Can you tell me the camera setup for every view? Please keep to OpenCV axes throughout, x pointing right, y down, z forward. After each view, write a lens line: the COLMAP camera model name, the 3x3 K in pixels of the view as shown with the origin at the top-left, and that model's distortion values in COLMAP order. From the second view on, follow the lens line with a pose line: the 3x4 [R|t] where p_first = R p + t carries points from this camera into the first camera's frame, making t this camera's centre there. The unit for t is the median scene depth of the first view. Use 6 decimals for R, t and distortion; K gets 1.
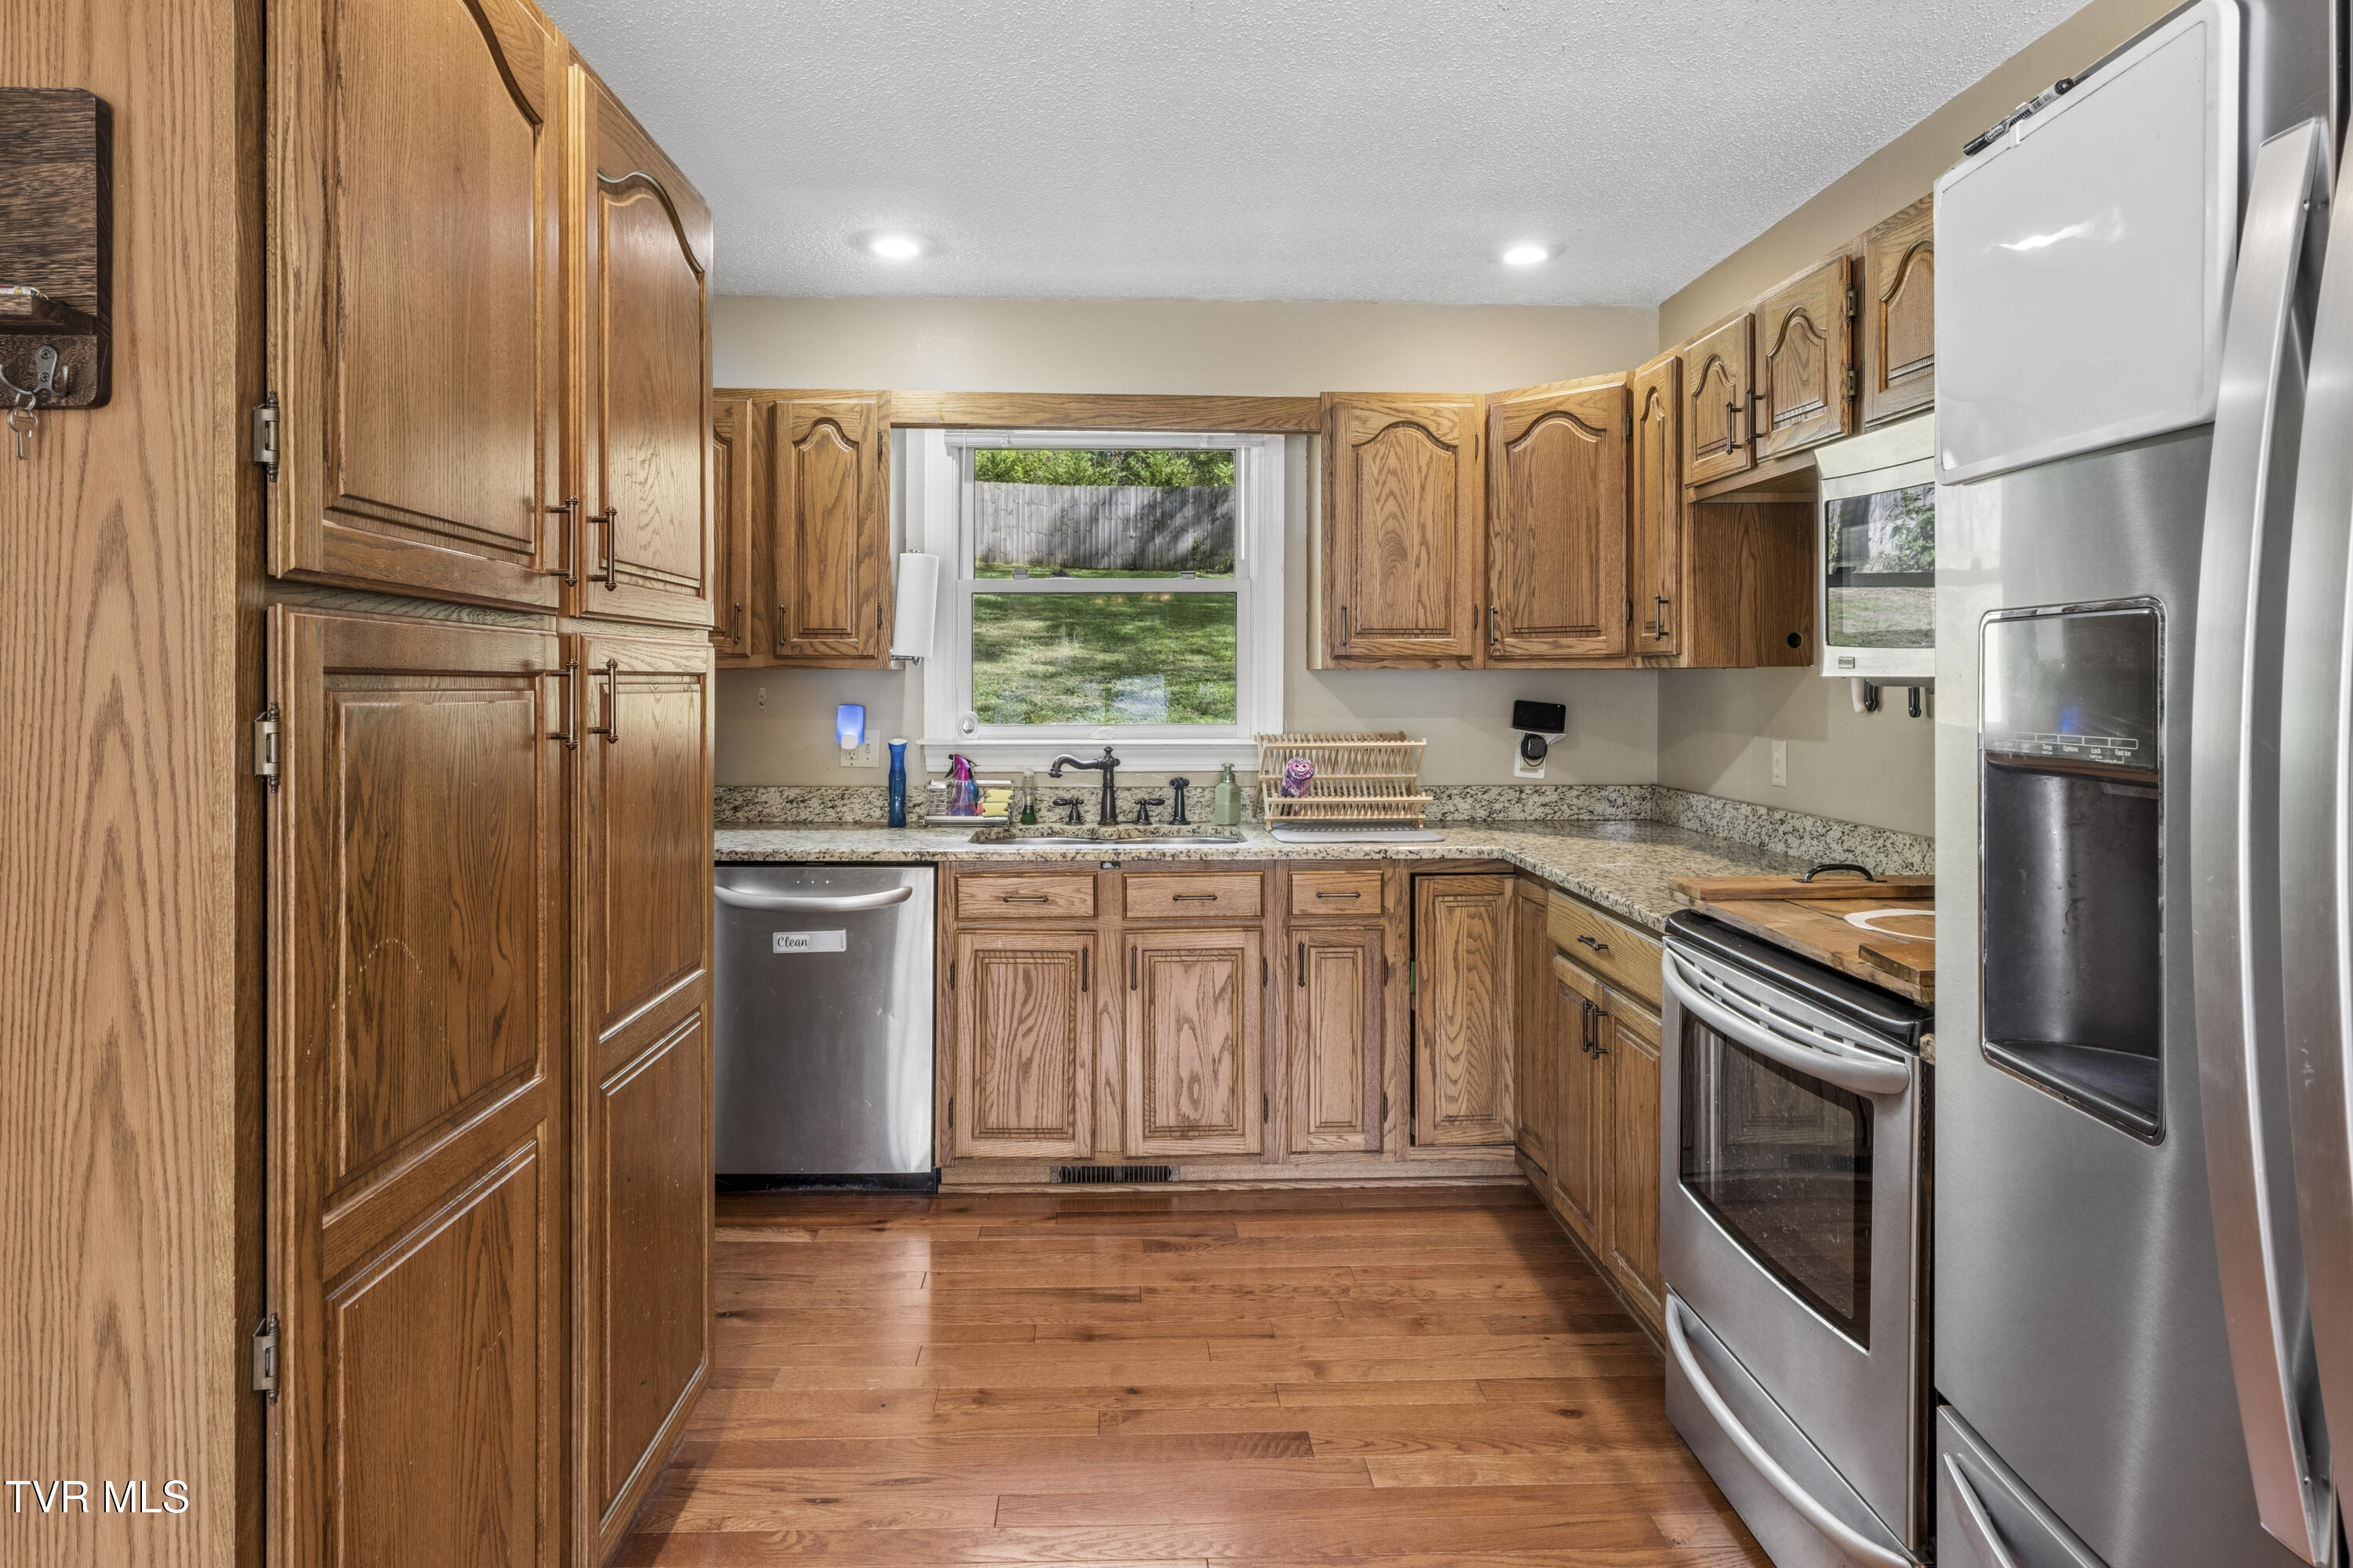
lens RADIAL K [[1373.0, 0, 1172.8], [0, 1373.0, 677.0], [0, 0, 1]] dist [-0.001808, -0.000229]
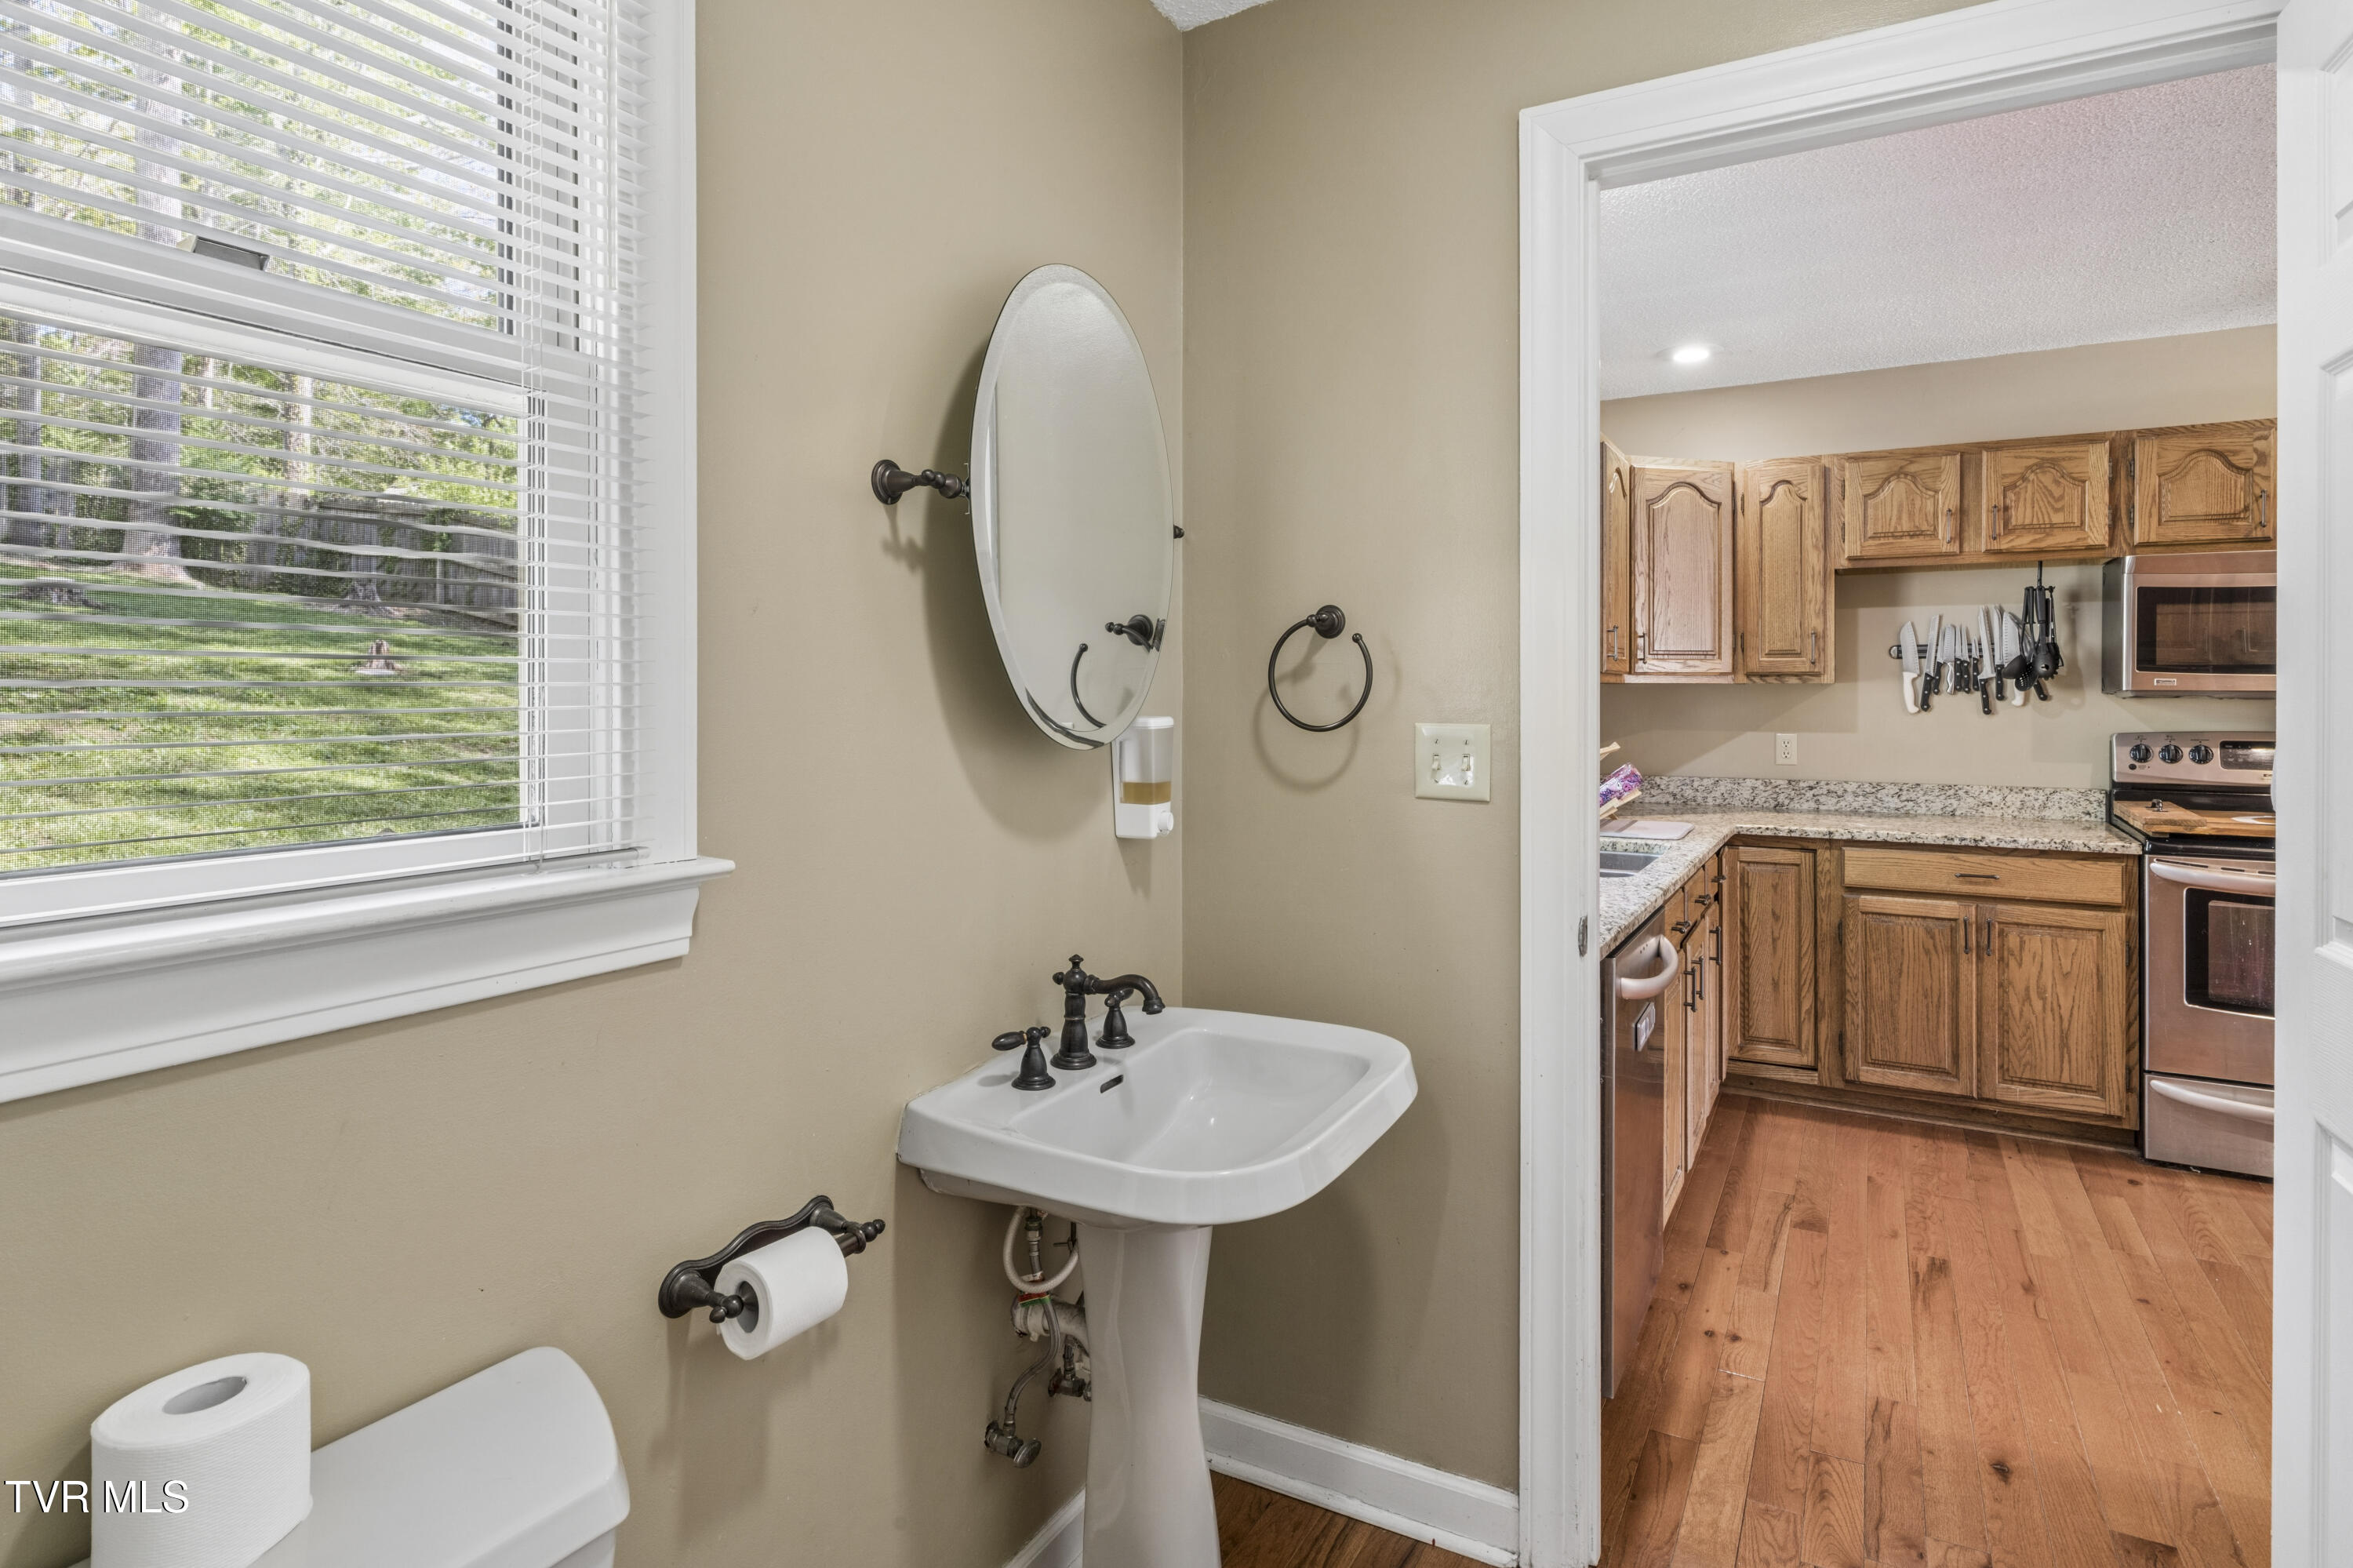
lens RADIAL K [[1231.0, 0, 1188.9], [0, 1231.0, 696.7], [0, 0, 1]] dist [-0.001750, 0.000090]
pose [[0.518330, -0.008885, 0.855134, -0.891680], [0.002431, 0.999957, 0.008915, -0.005444], [-0.855177, -0.002542, 0.518330, 0.763245]]
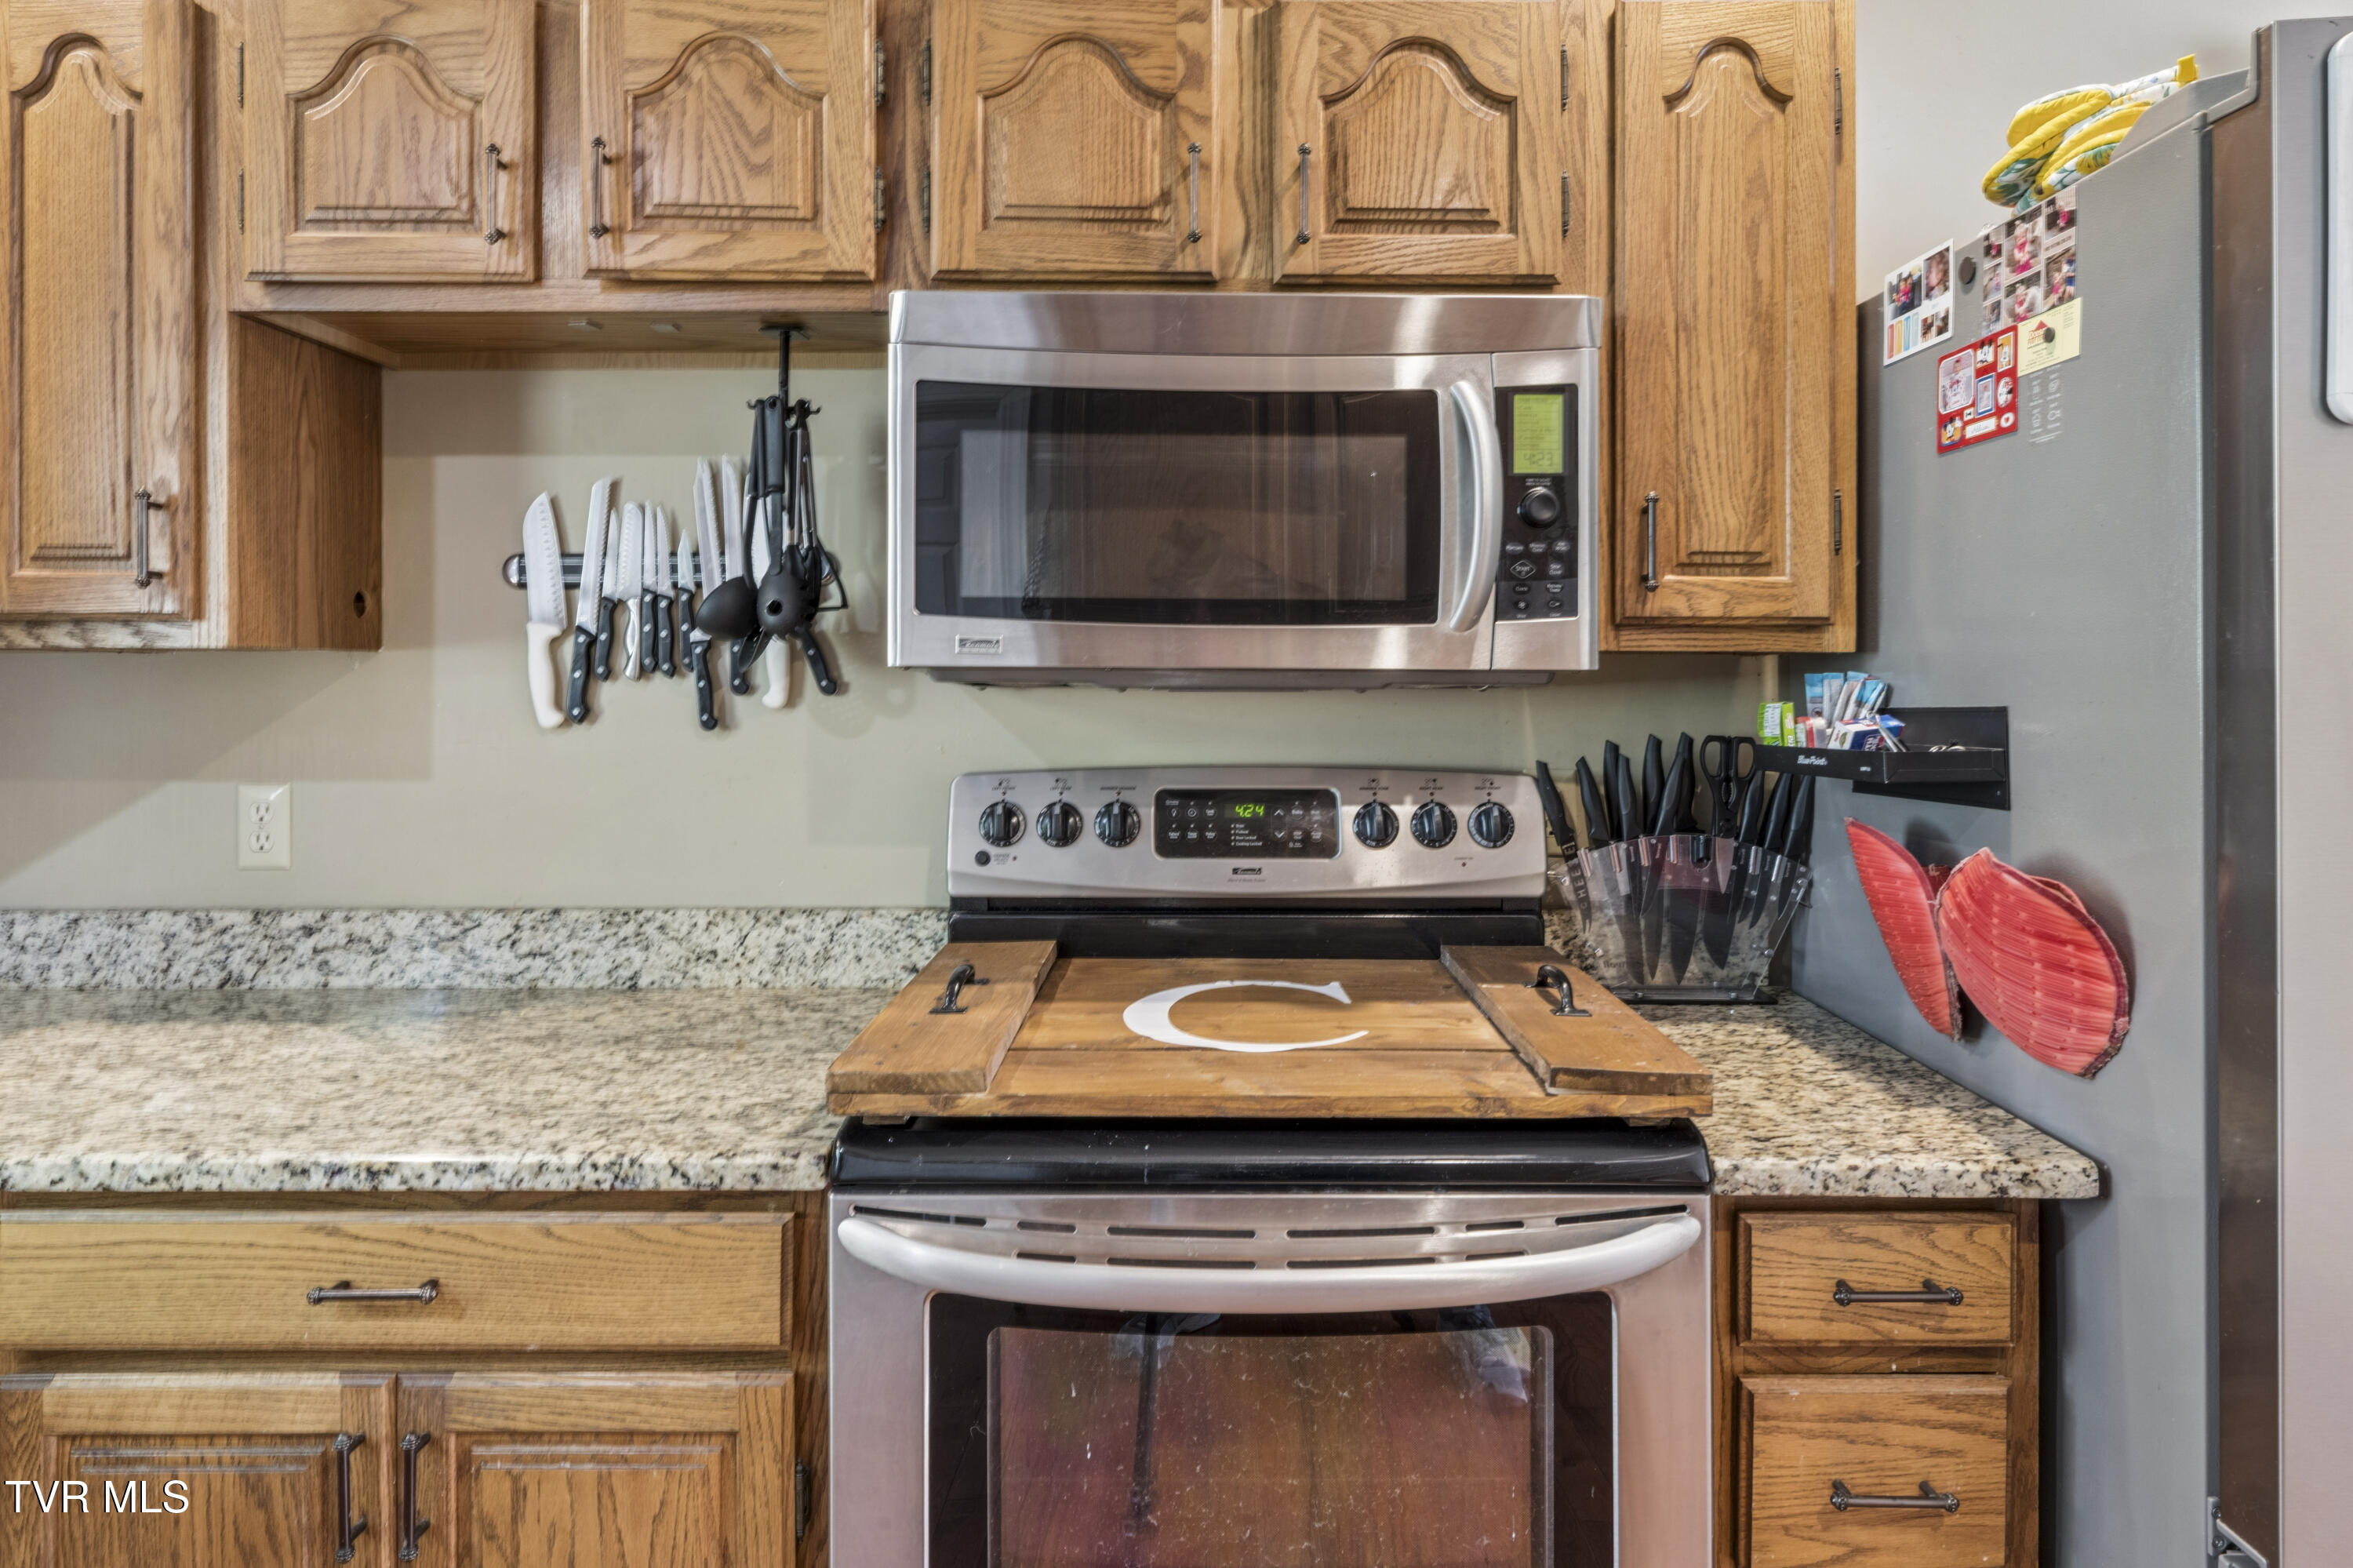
lens RADIAL K [[1373.0, 0, 1172.8], [0, 1373.0, 677.0], [0, 0, 1]] dist [-0.001808, -0.000229]
pose [[0.039330, -0.002916, 0.999222, -0.080554], [0.000517, 0.999996, 0.002898, 0.001583], [-0.999226, 0.000403, 0.039331, 0.543201]]
